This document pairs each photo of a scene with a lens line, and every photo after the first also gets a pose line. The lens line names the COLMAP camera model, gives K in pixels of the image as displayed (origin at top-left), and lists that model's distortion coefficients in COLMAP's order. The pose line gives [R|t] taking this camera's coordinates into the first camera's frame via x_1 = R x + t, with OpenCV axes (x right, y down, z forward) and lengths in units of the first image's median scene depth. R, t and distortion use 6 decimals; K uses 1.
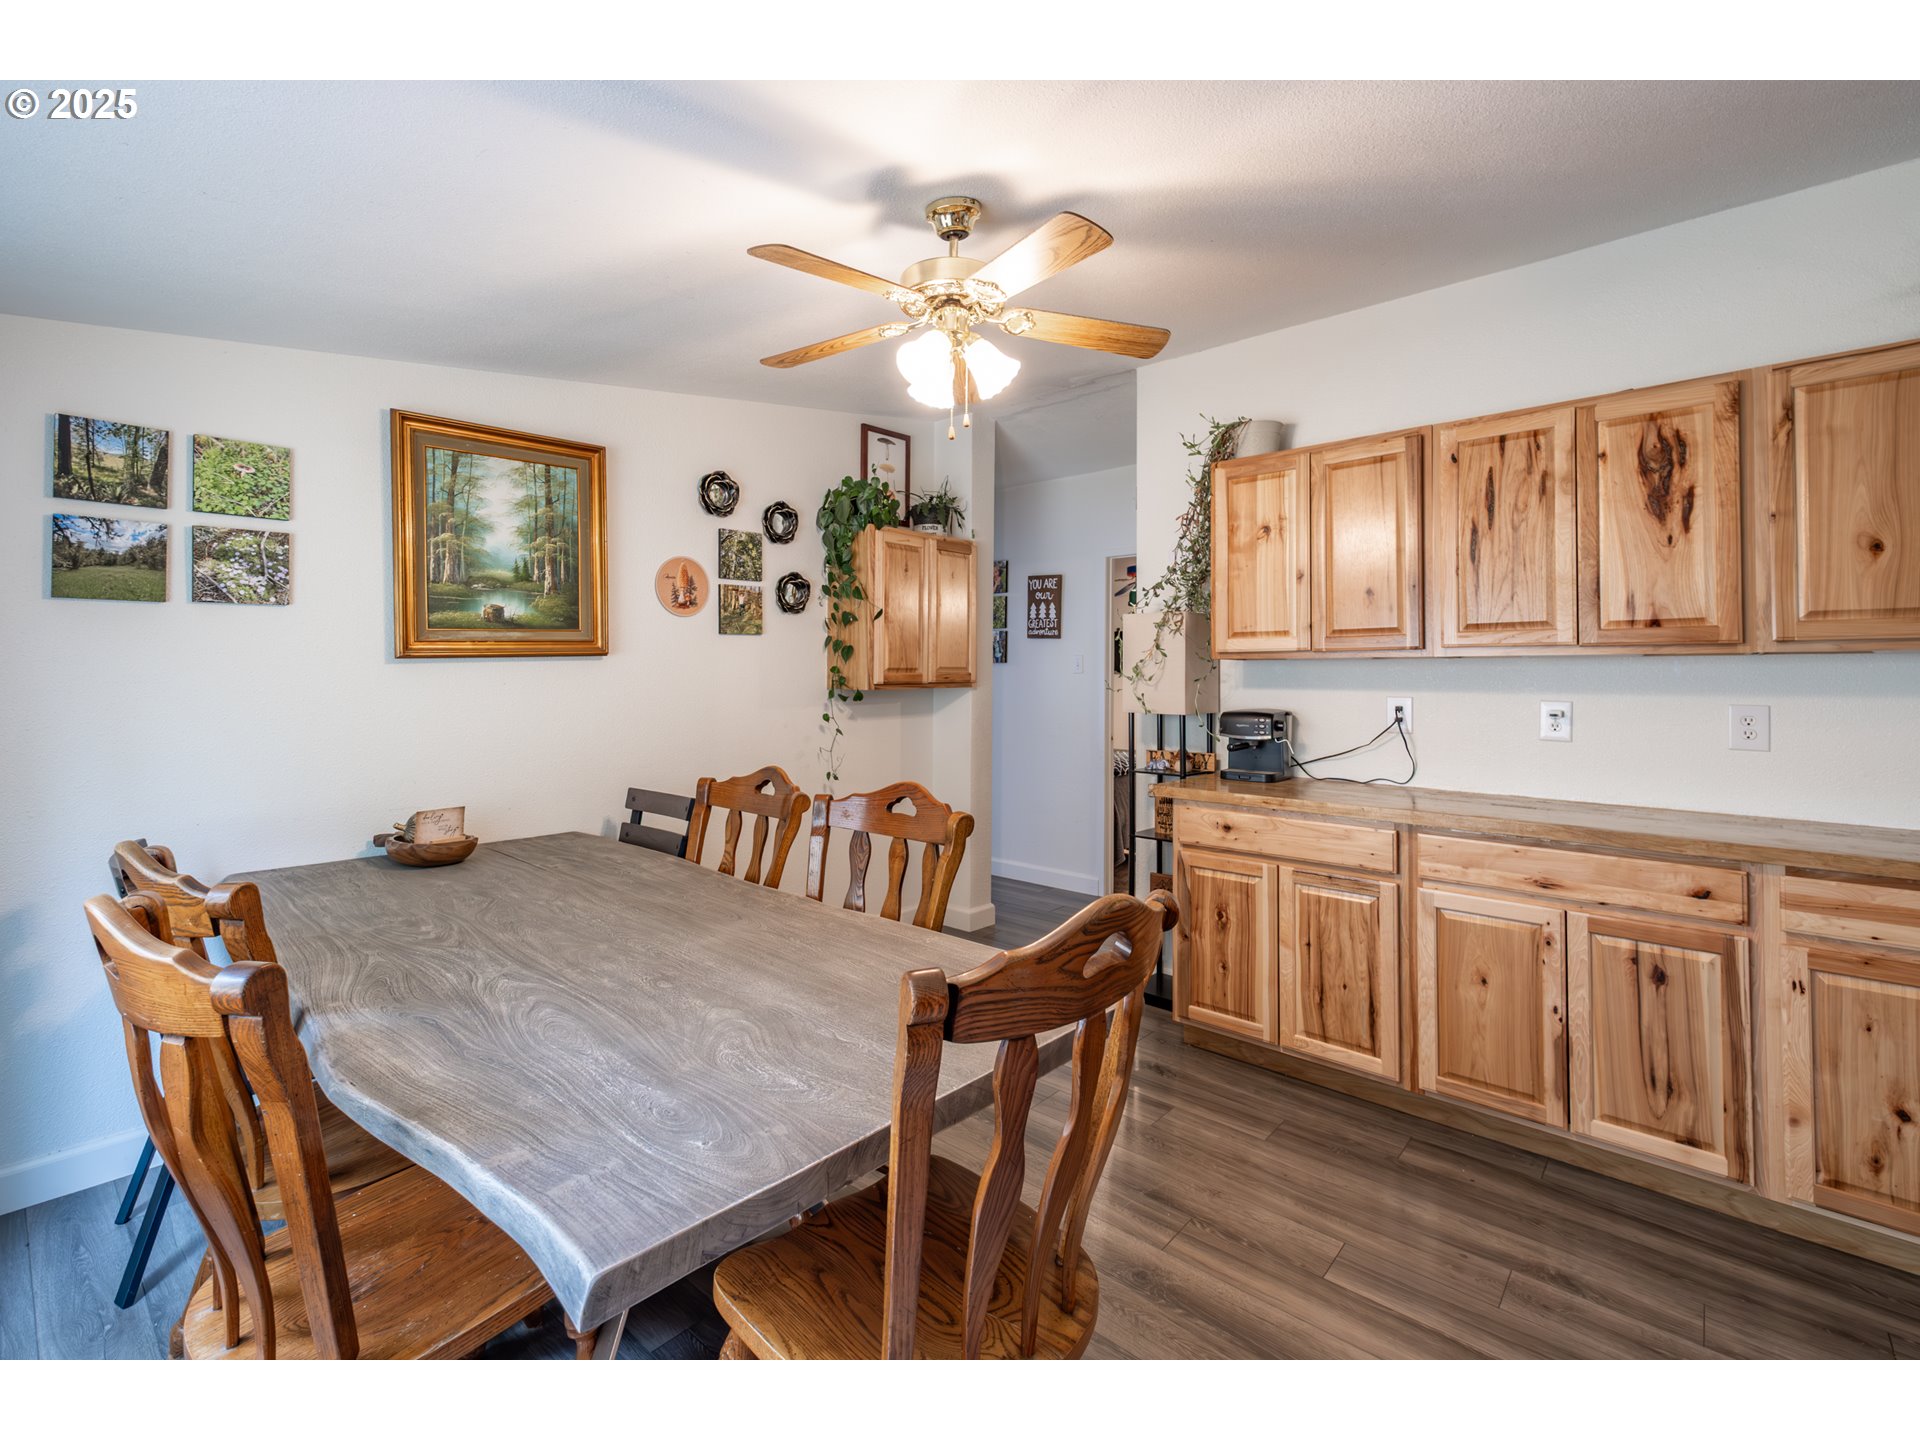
lens RADIAL K [[847.3, 0, 943.7], [0, 847.3, 683.6], [0, 0, 1]] dist [0.003476, -0.001164]
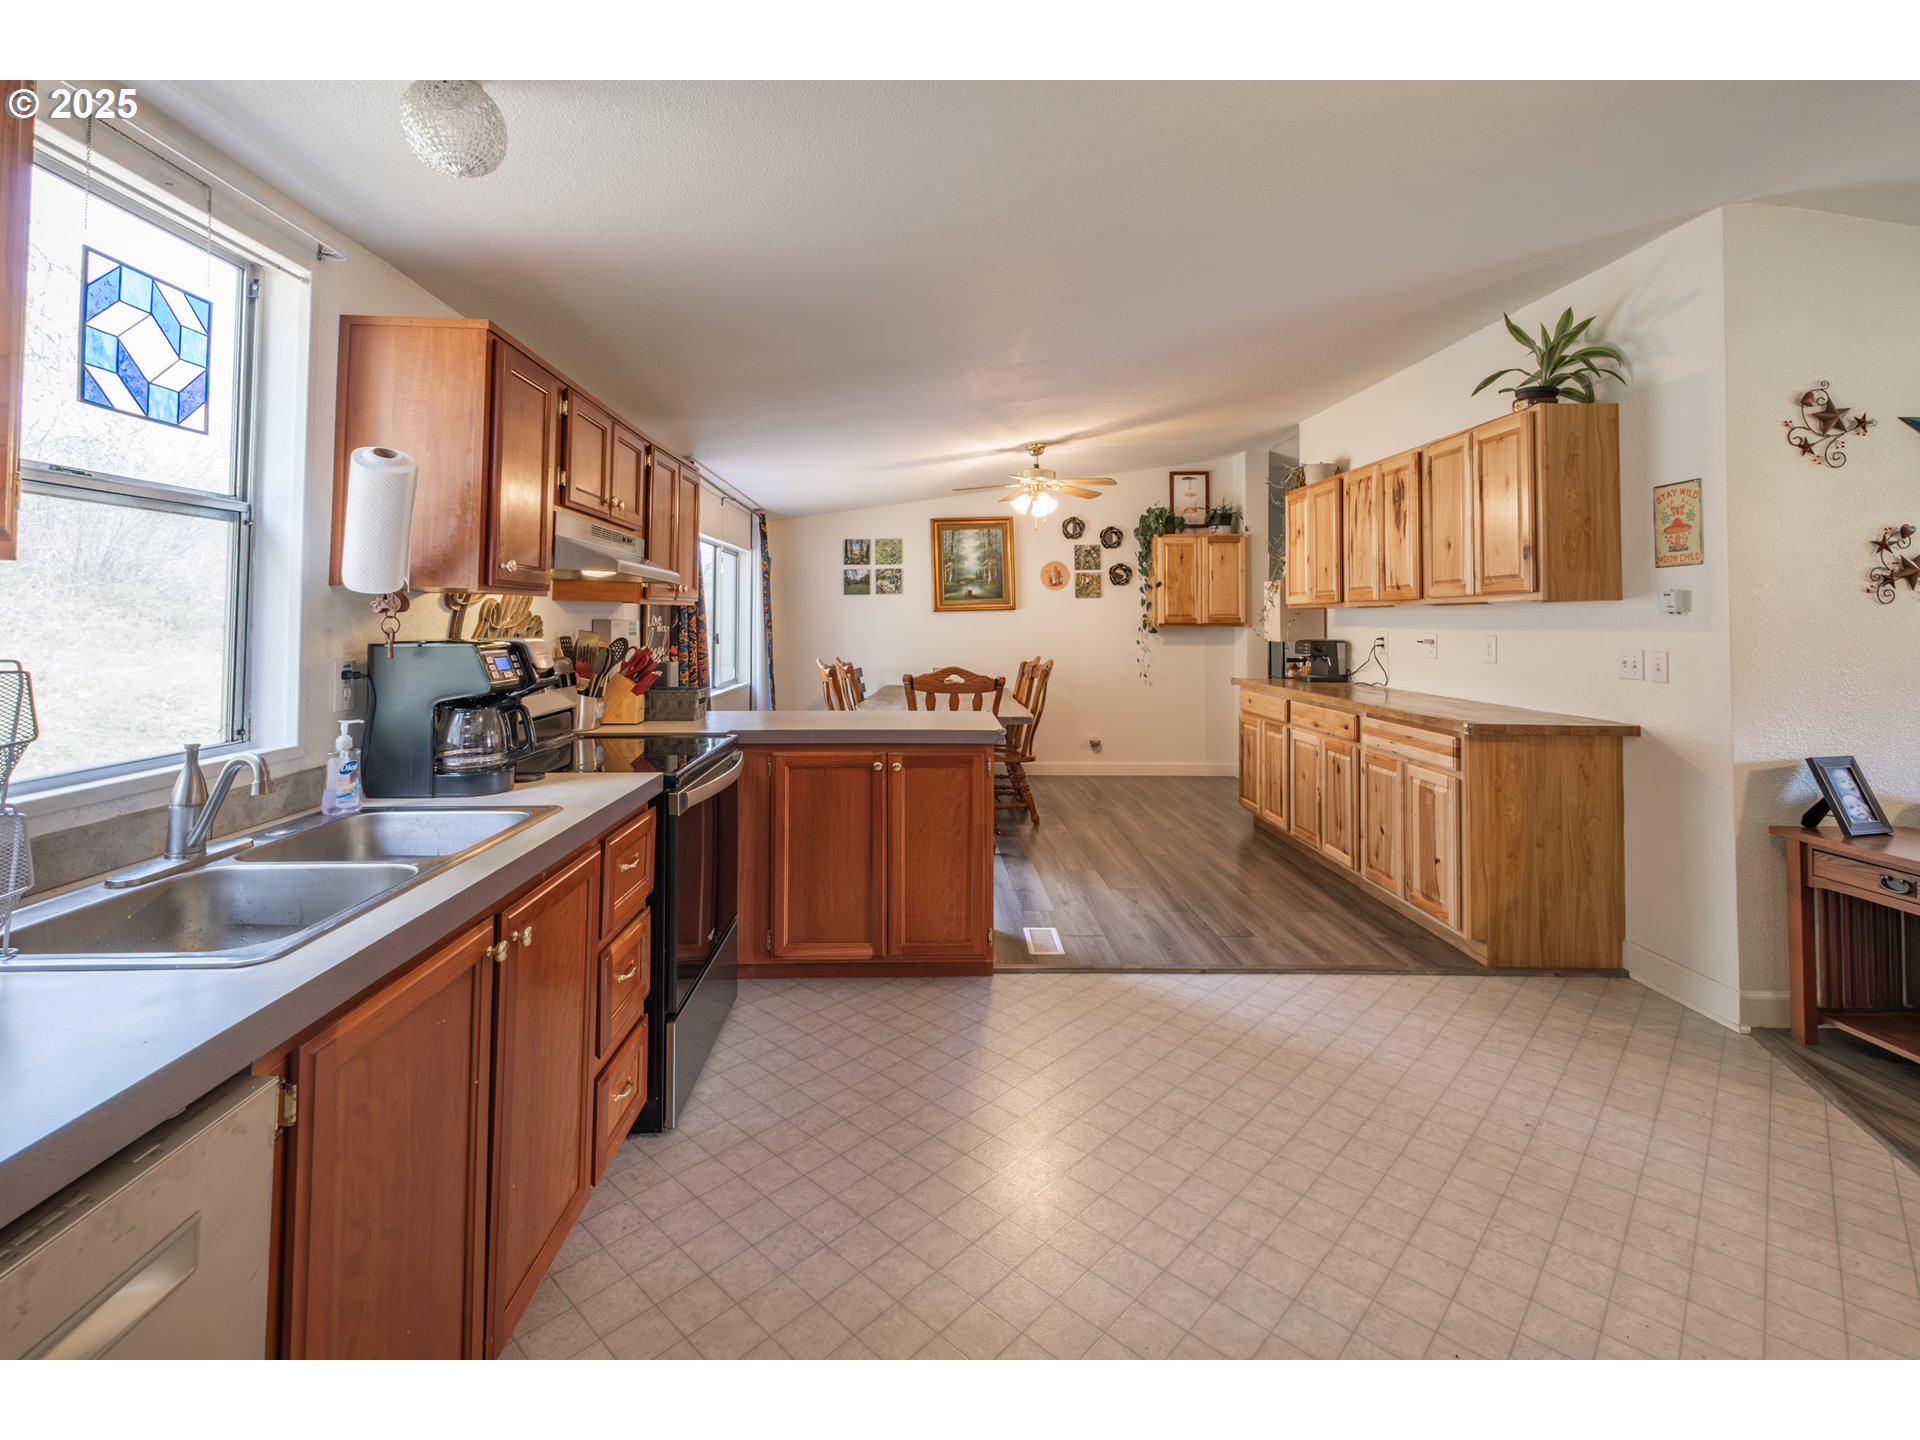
lens RADIAL K [[847.3, 0, 965.9], [0, 847.3, 714.5], [0, 0, 1]] dist [0.003476, -0.001164]
pose [[0.706395, 0.078958, -0.703400, 1.094399], [-0.010280, 0.994798, 0.101344, 0.017153], [0.707743, -0.064358, 0.703532, -0.682527]]
